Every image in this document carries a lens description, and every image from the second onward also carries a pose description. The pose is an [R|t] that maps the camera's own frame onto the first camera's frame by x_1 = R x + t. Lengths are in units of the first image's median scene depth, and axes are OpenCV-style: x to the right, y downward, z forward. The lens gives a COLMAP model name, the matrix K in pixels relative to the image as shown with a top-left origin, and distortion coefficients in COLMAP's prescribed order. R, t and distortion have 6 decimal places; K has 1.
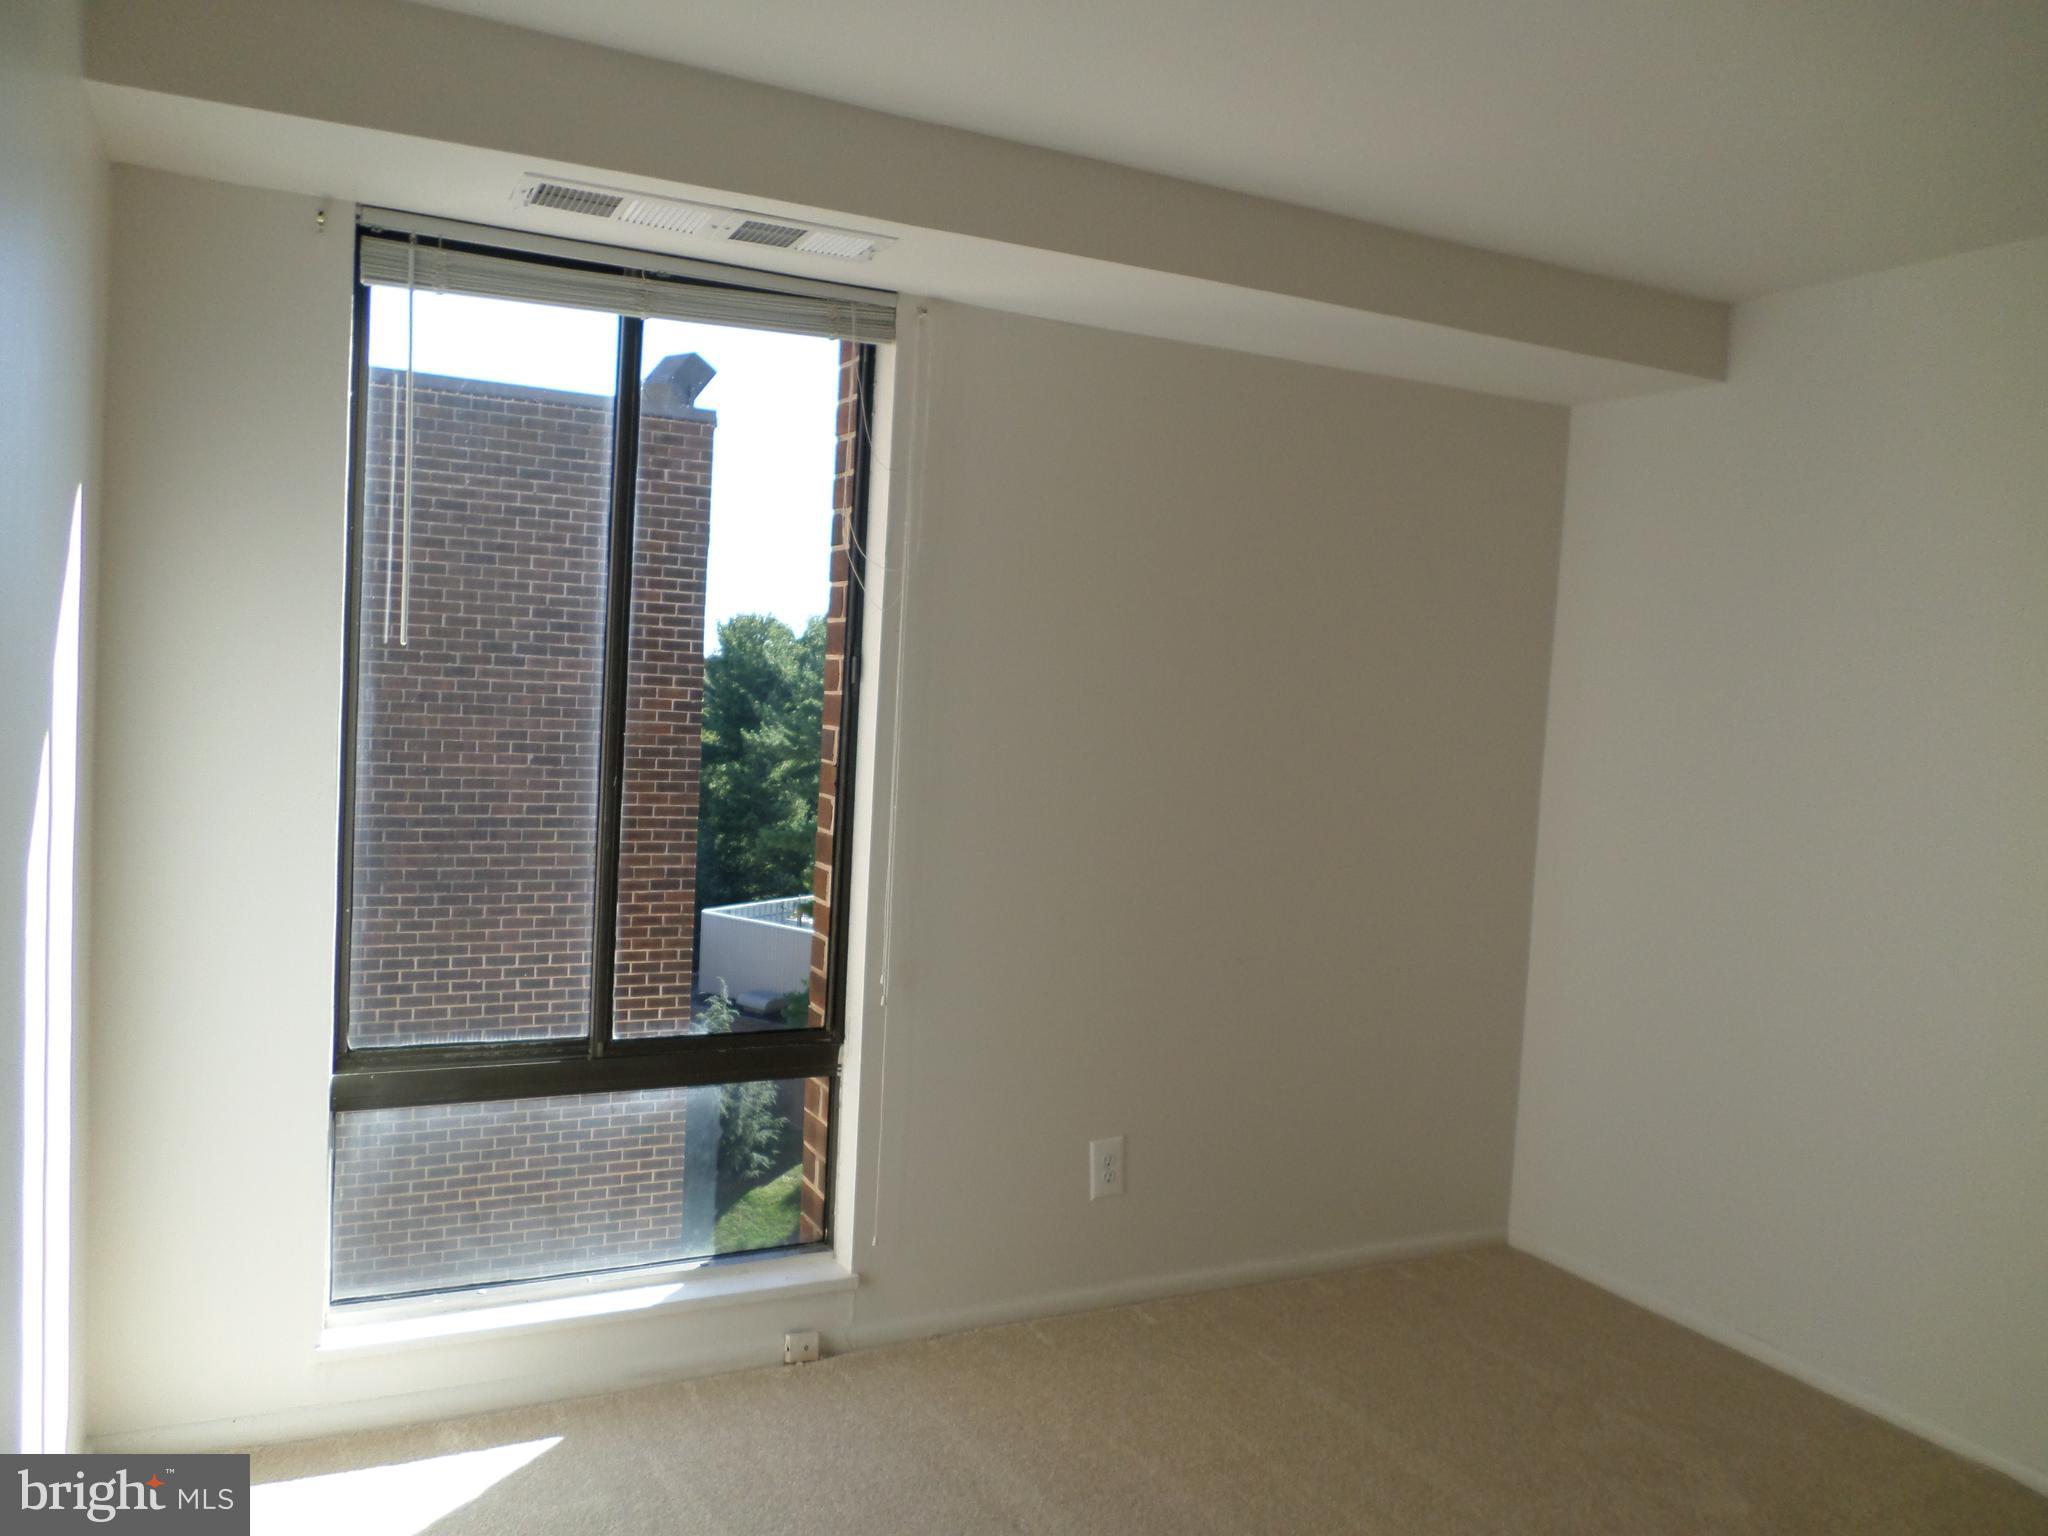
lens RADIAL K [[1587.9, 0, 1023.9], [0, 1587.9, 767.0], [0, 0, 1]] dist [-0.015393, -0.007270]
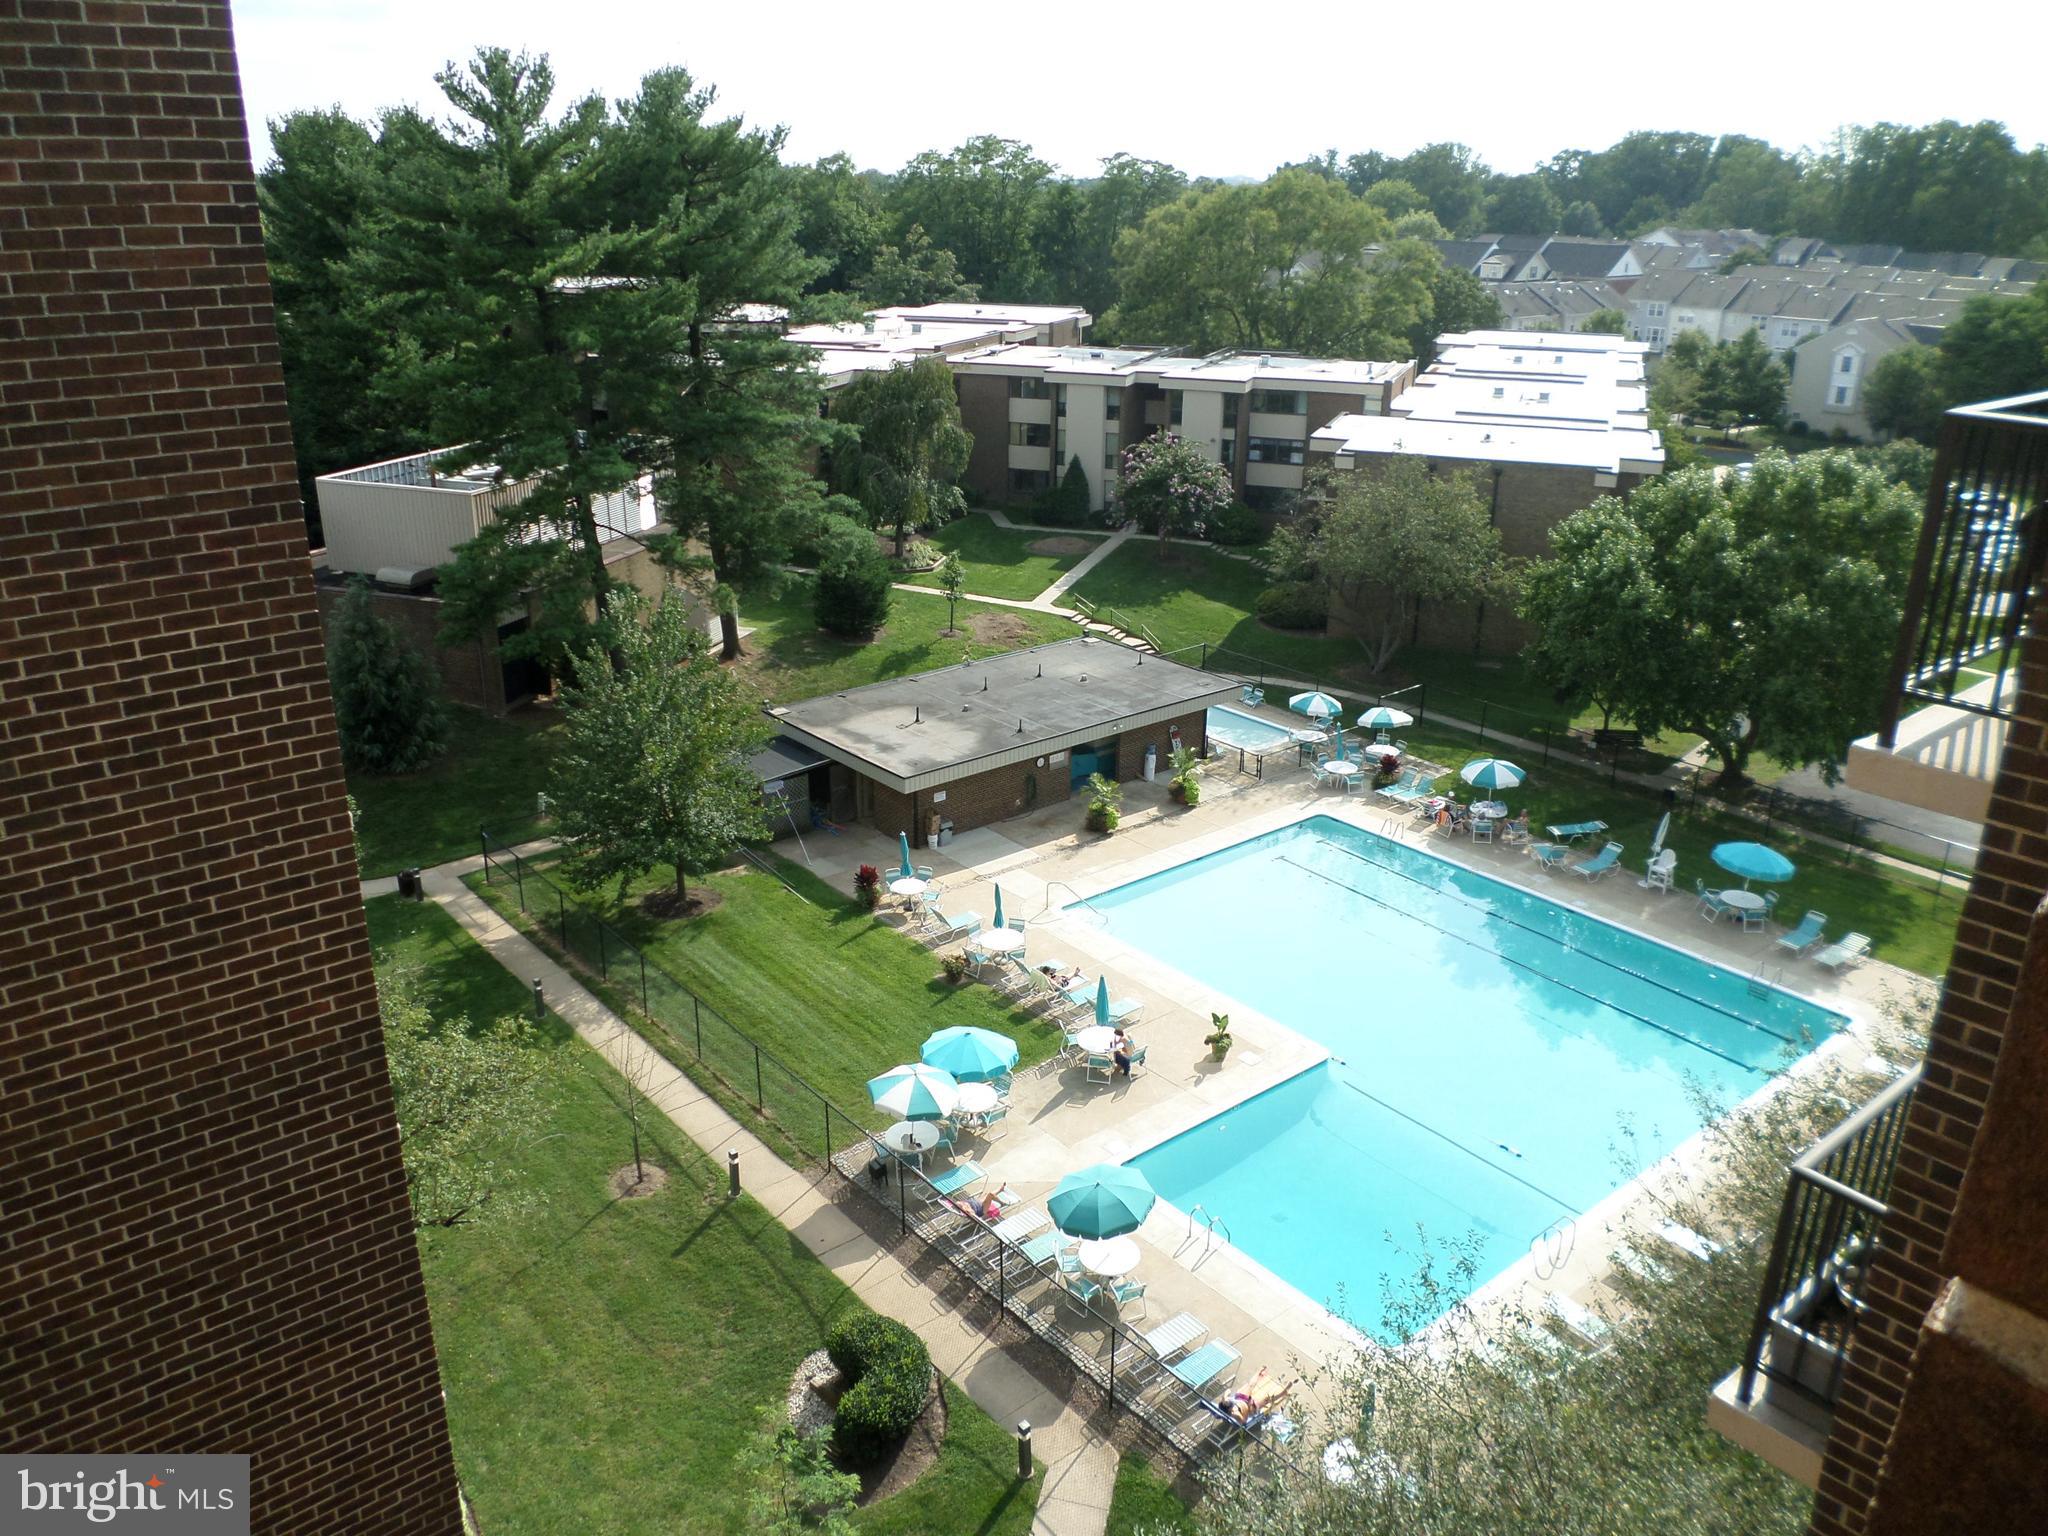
lens RADIAL K [[1587.9, 0, 1019.3], [0, 1587.9, 759.4], [0, 0, 1]] dist [-0.015393, -0.007270]
pose [[0.973015, -0.125352, 0.193723, -0.064995], [0.063475, 0.952586, 0.297573, -0.000795], [-0.221840, -0.277247, 0.934838, 0.324530]]
